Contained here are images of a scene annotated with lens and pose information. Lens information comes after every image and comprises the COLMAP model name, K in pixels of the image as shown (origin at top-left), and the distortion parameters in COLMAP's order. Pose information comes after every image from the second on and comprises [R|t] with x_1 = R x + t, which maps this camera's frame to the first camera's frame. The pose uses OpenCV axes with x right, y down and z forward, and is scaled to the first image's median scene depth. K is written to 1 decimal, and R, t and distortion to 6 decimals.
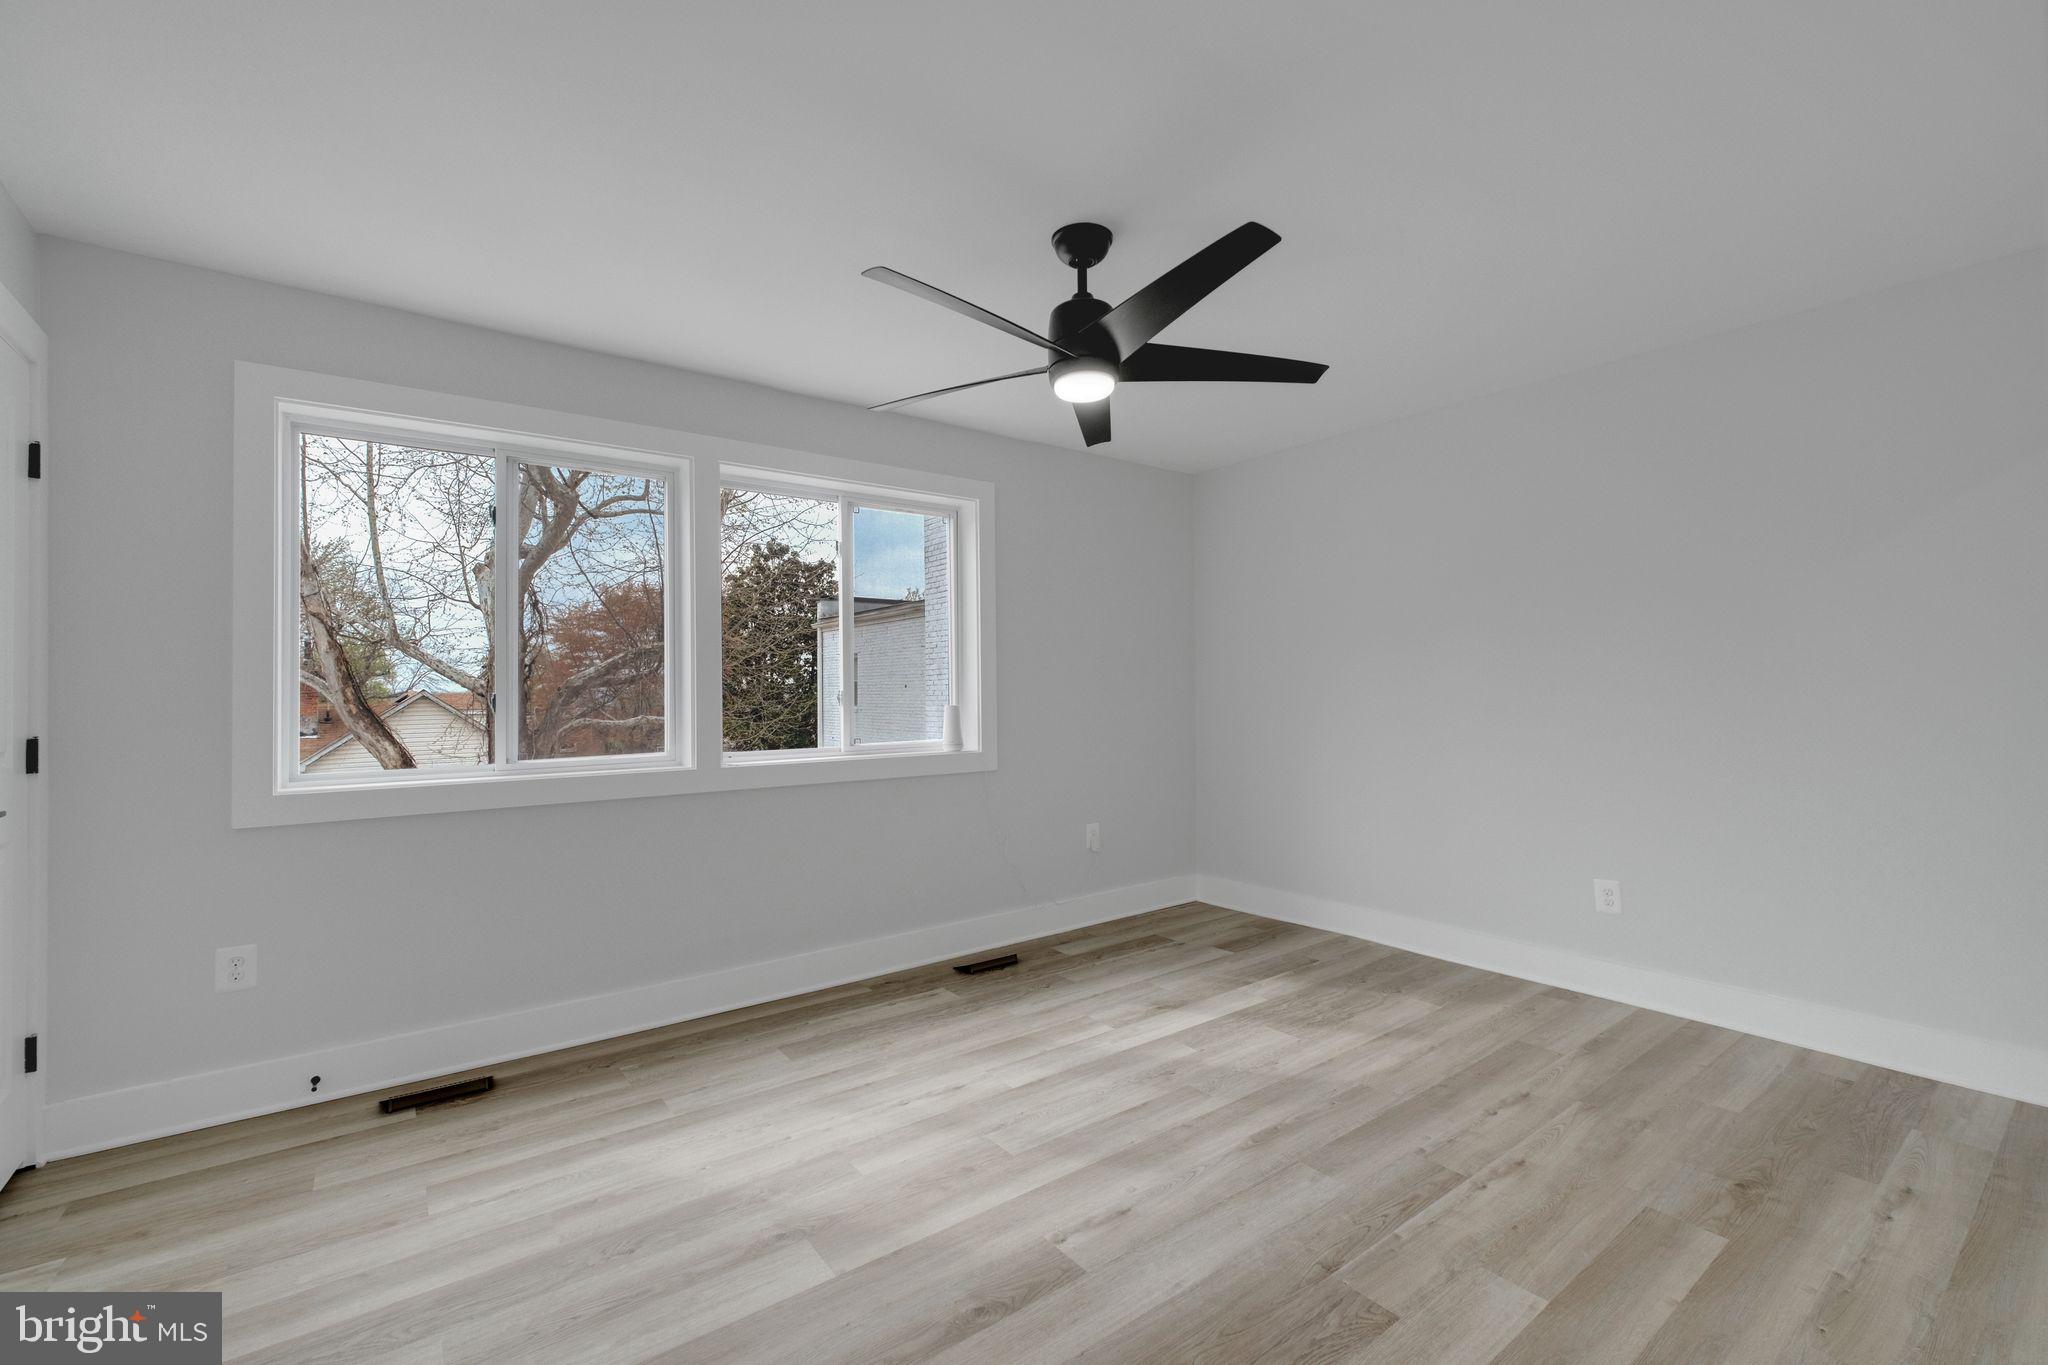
lens RADIAL K [[848.6, 0, 1024.0], [0, 848.6, 682.5], [0, 0, 1]] dist [-0.001024, -0.000205]
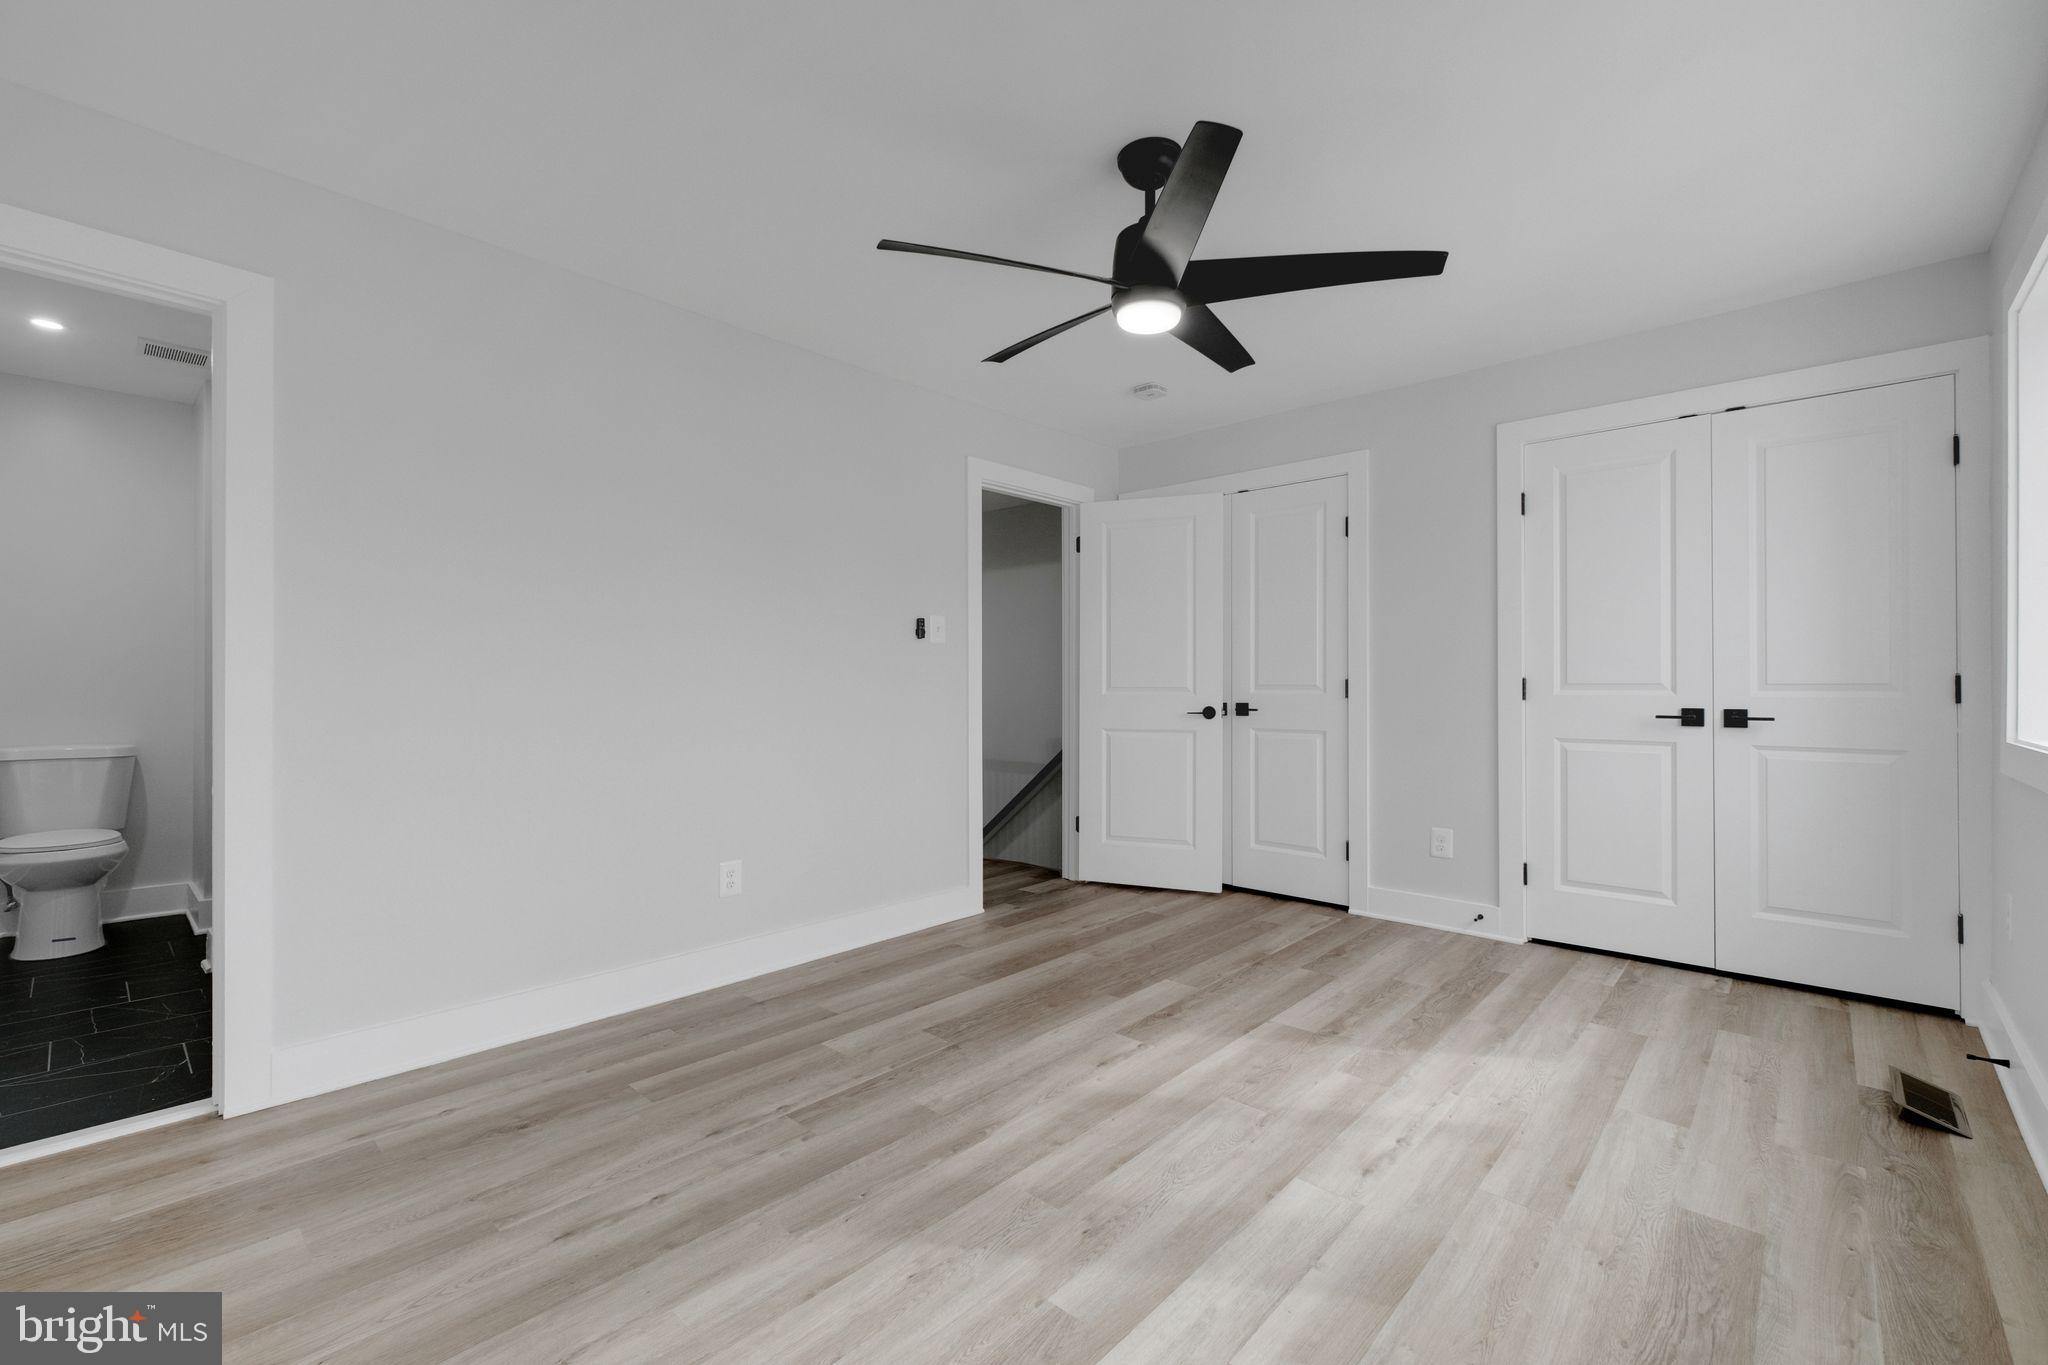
lens RADIAL K [[848.6, 0, 1024.0], [0, 848.6, 682.5], [0, 0, 1]] dist [-0.001024, -0.000205]
pose [[-0.982419, 0.010700, -0.186385, 0.400811], [0.013807, 0.999786, -0.015380, 0.075618], [0.186181, -0.017683, -0.982356, 1.944622]]
